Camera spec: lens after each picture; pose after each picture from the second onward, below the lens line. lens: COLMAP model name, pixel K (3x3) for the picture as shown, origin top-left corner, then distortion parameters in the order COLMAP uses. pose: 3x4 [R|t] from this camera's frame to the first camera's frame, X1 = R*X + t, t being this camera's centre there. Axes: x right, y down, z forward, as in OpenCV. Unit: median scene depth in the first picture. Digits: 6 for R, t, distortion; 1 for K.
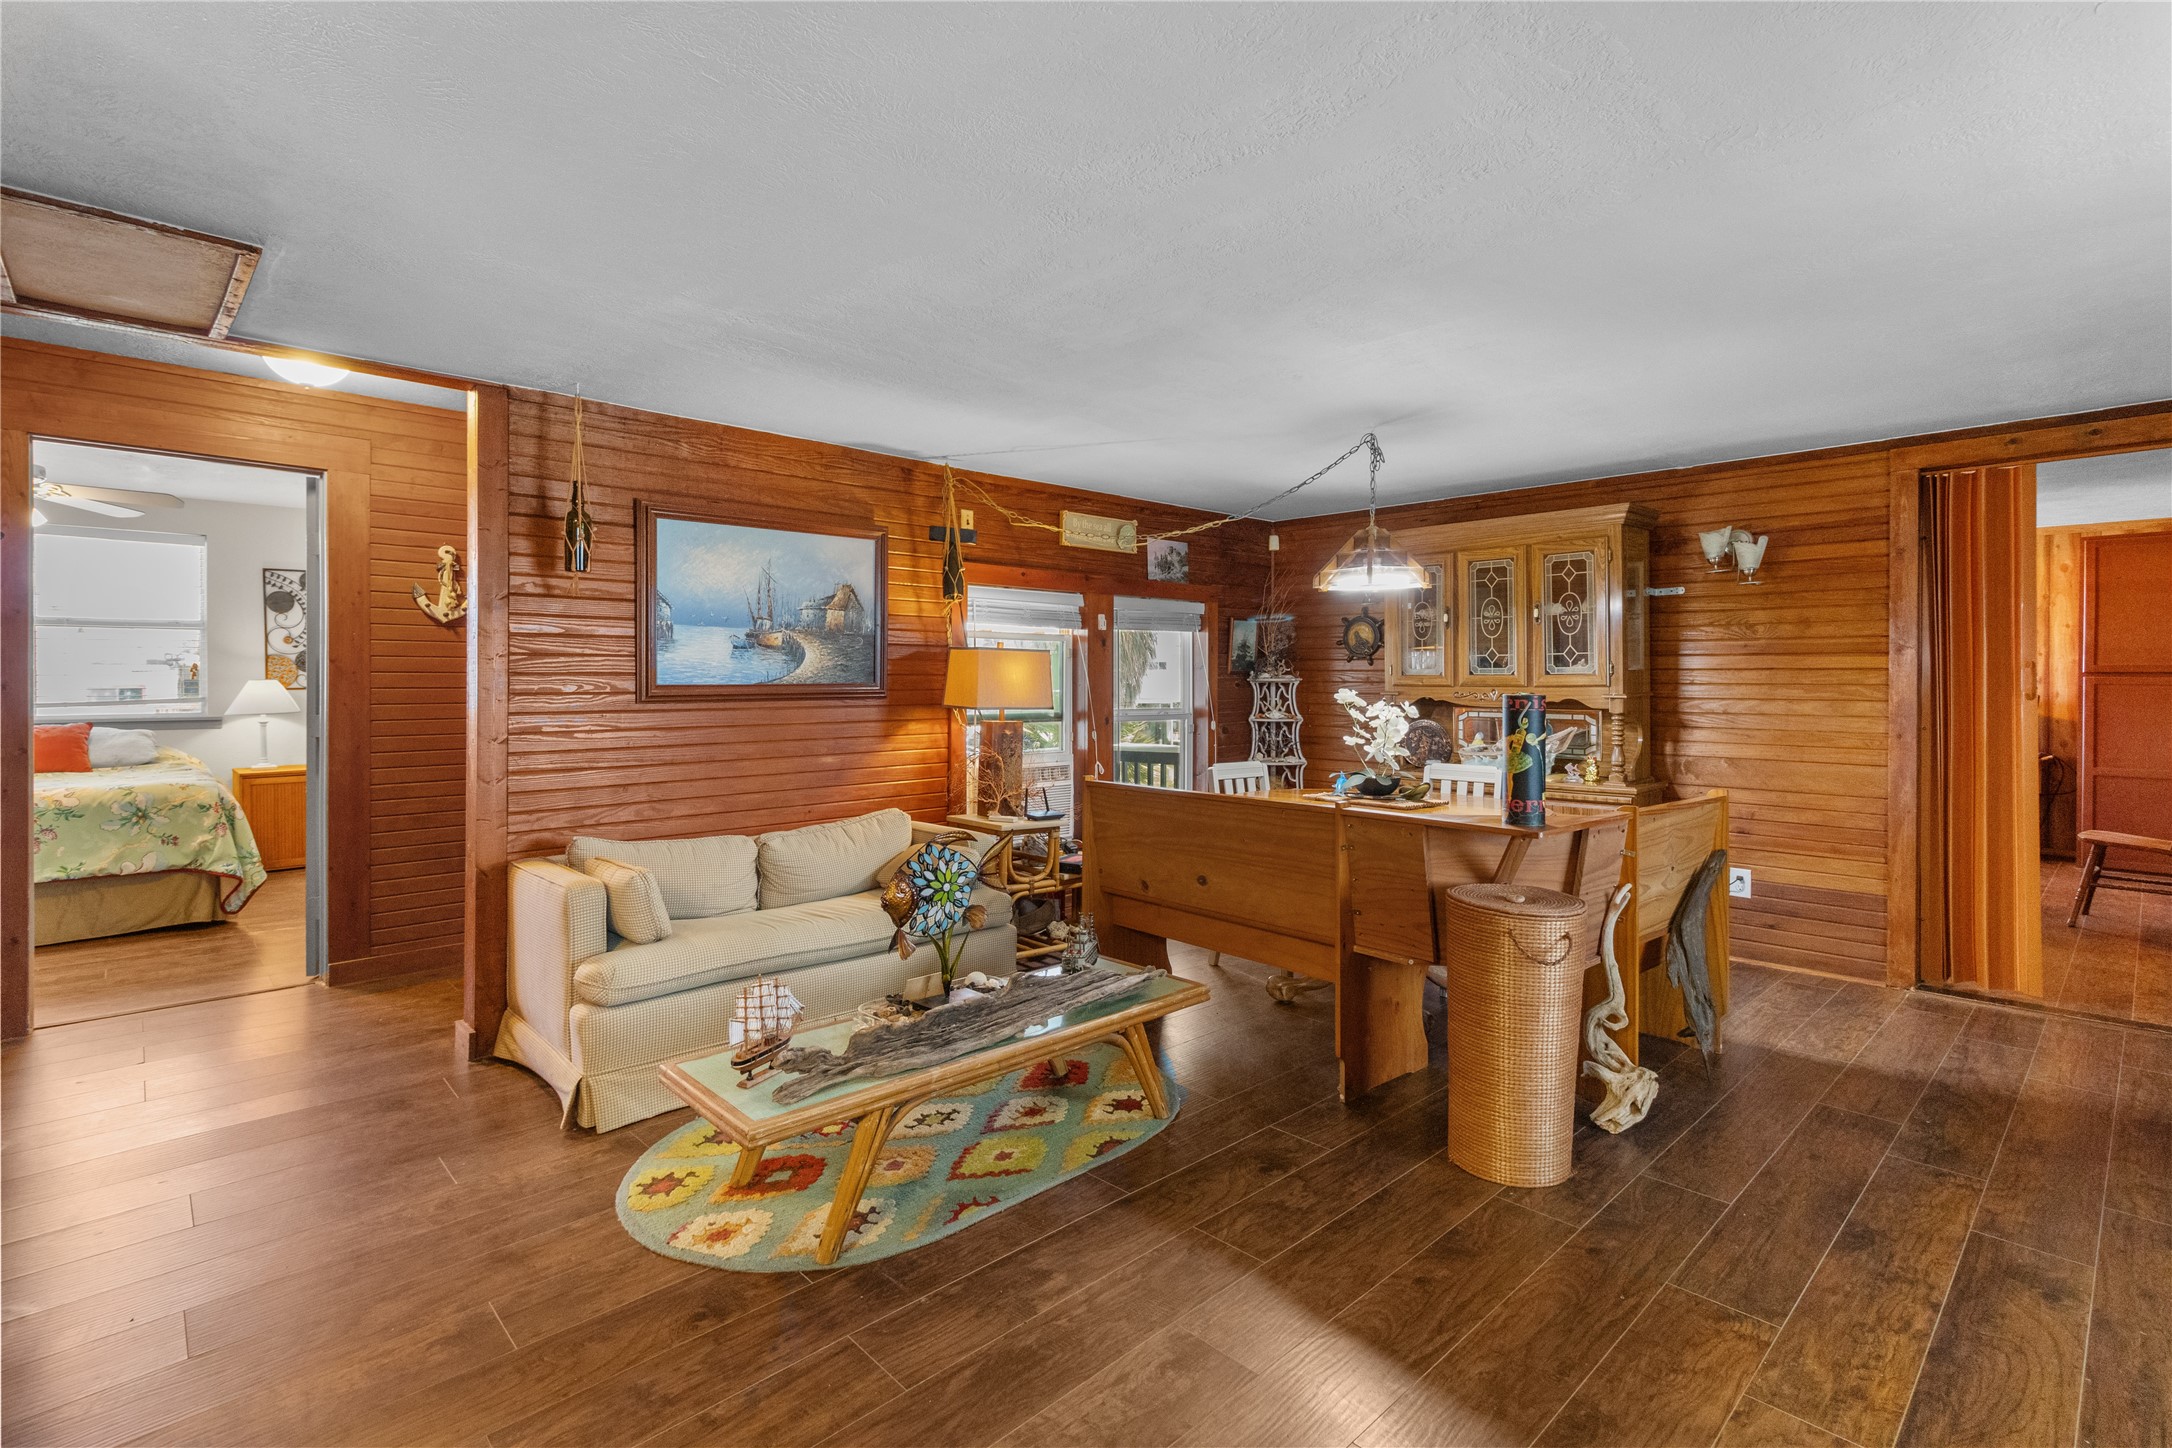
lens RADIAL K [[1020.2, 0, 1089.2], [0, 1020.2, 664.0], [0, 0, 1]] dist [0.003133, -0.000017]
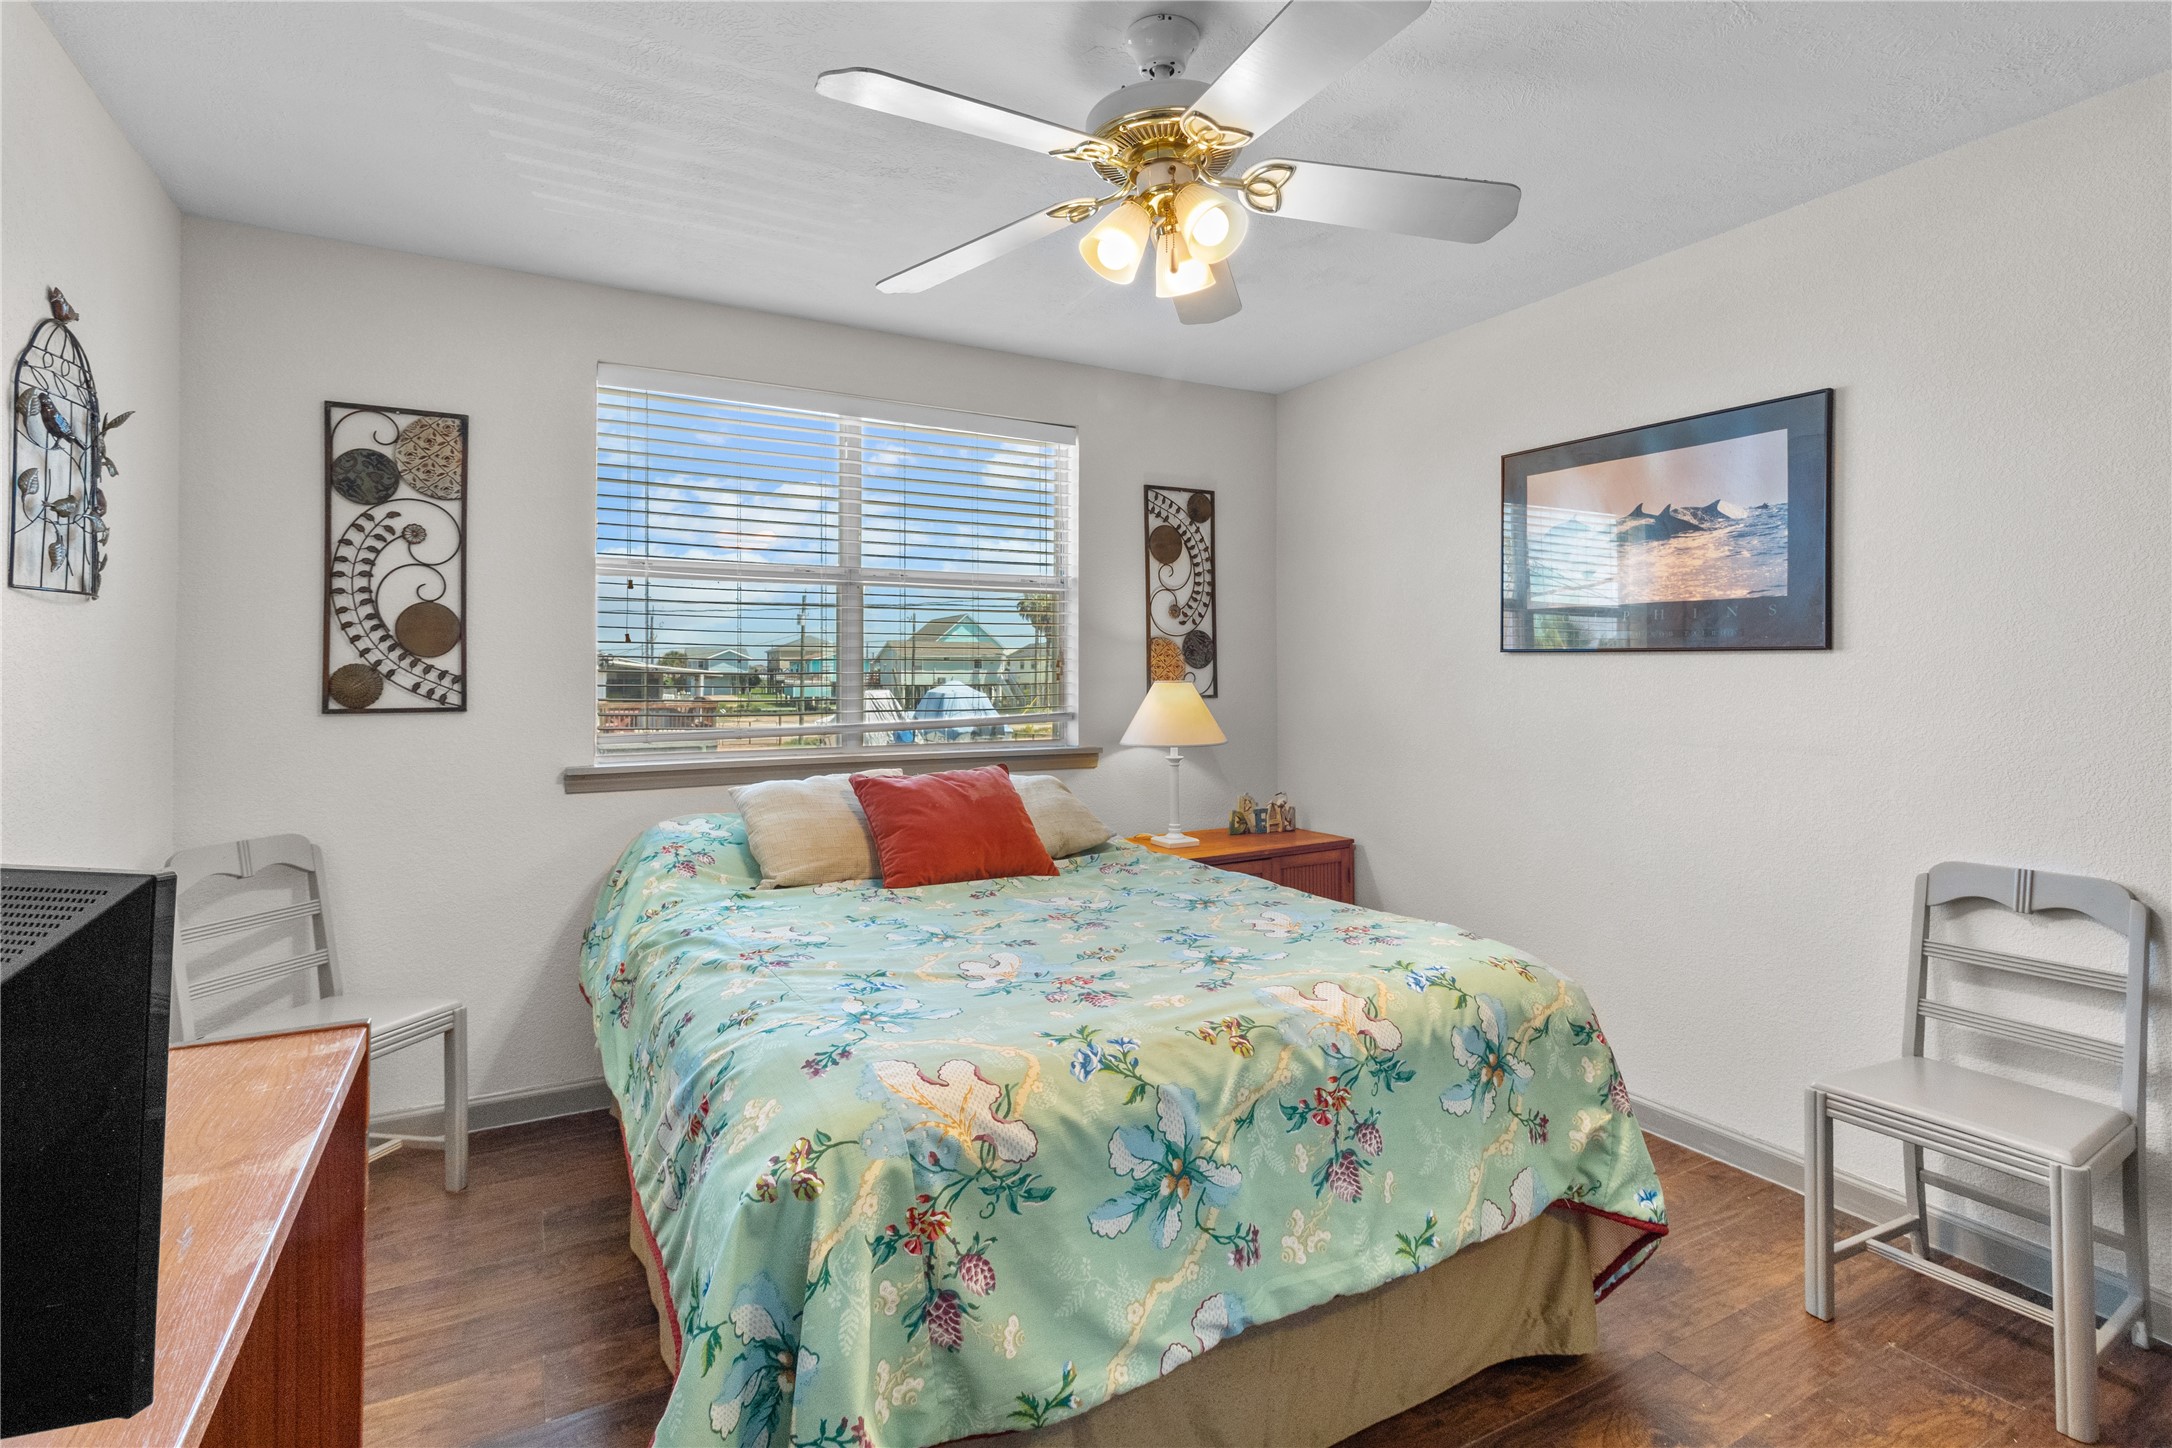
lens RADIAL K [[1020.2, 0, 1066.7], [0, 1020.2, 666.9], [0, 0, 1]] dist [0.003133, -0.000017]
pose [[0.964161, 0.001737, -0.265313, -0.697339], [-0.001577, 0.999998, 0.000814, 0.007096], [0.265314, -0.000366, 0.964162, 0.440766]]
